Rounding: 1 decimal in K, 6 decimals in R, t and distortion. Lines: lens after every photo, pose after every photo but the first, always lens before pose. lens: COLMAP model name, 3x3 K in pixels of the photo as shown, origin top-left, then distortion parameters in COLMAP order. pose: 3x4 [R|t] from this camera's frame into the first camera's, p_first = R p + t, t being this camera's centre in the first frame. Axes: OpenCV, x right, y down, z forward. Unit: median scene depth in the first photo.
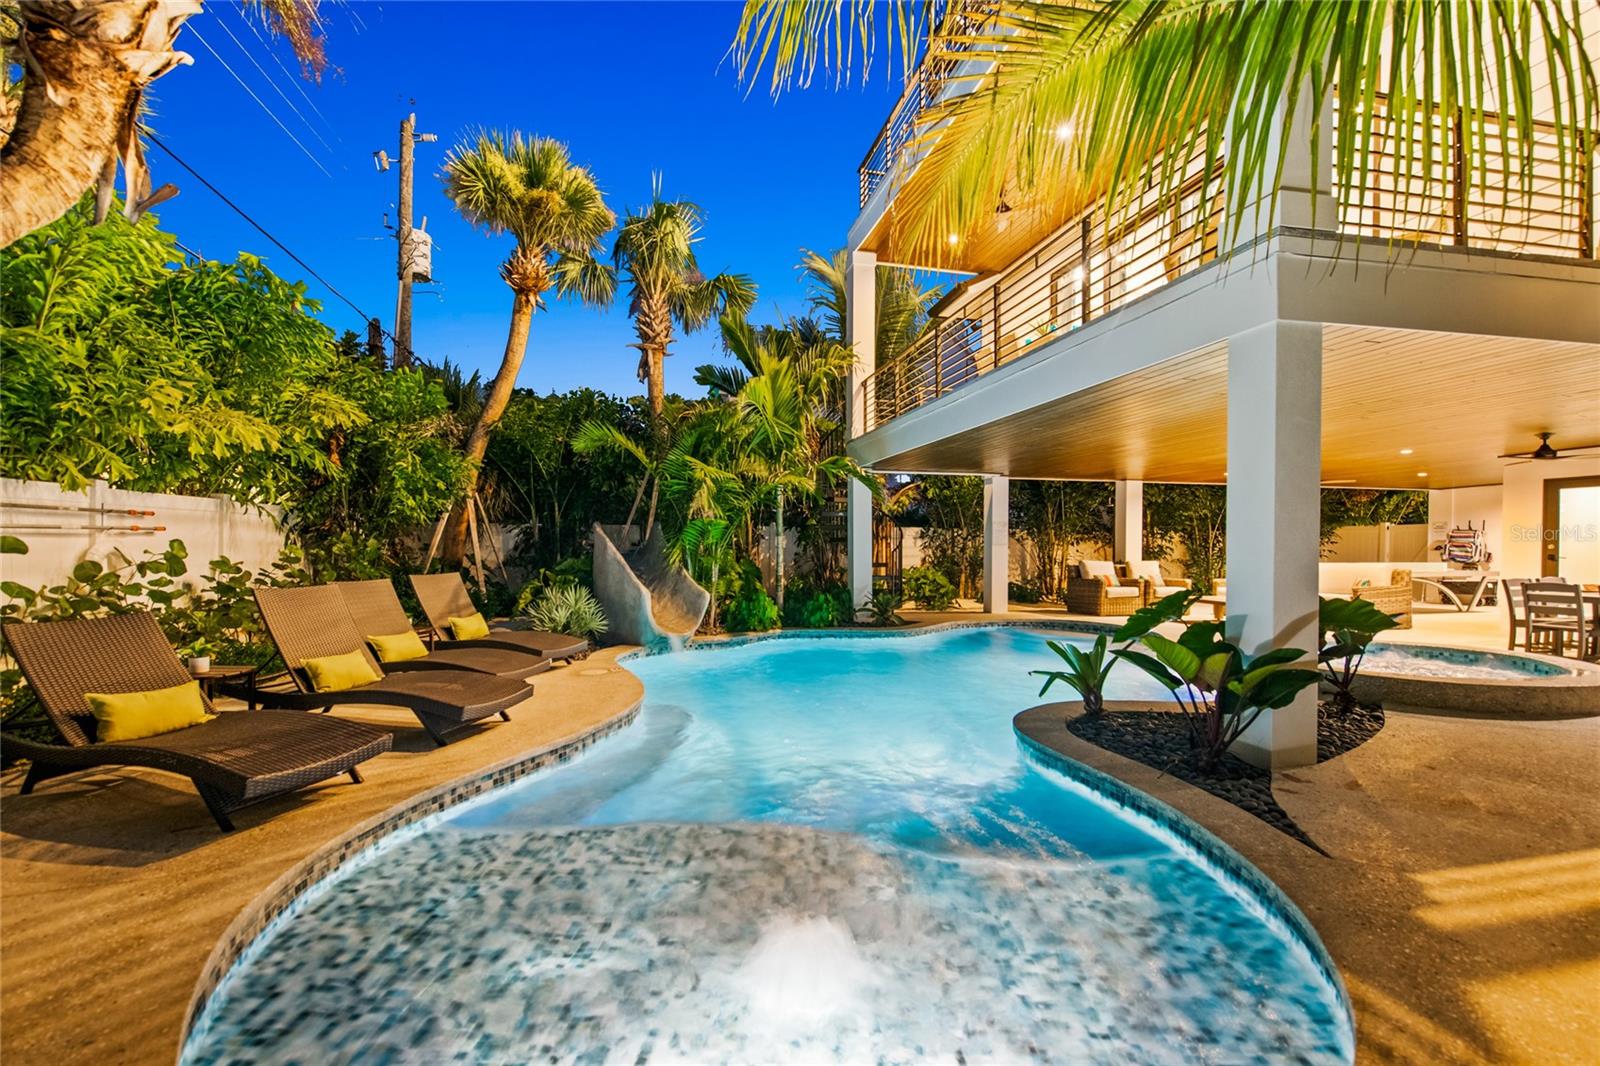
lens RADIAL K [[702.6, 0, 795.6], [0, 702.6, 547.2], [0, 0, 1]] dist [0.000273, -0.000377]
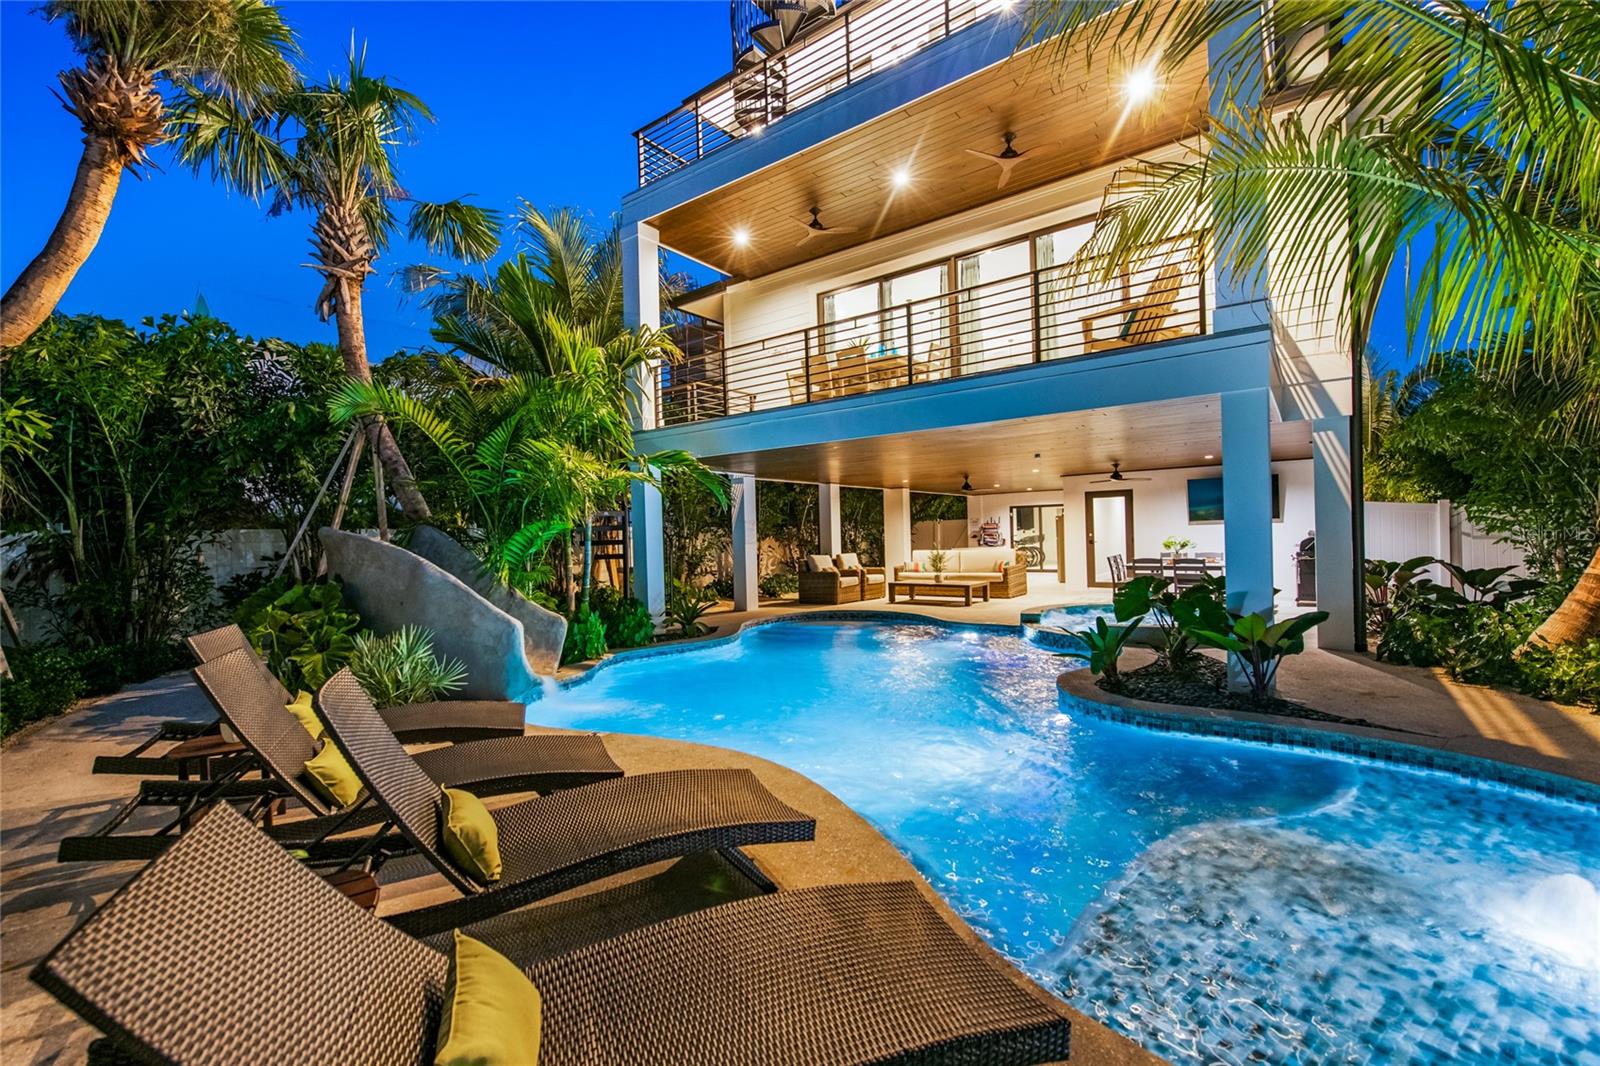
lens RADIAL K [[702.6, 0, 801.7], [0, 702.6, 526.5], [0, 0, 1]] dist [0.000273, -0.000377]
pose [[0.754036, -0.013139, 0.656701, -0.329144], [0.028413, 0.999517, -0.012626, -0.013343], [-0.656218, 0.028179, 0.754045, 0.183512]]
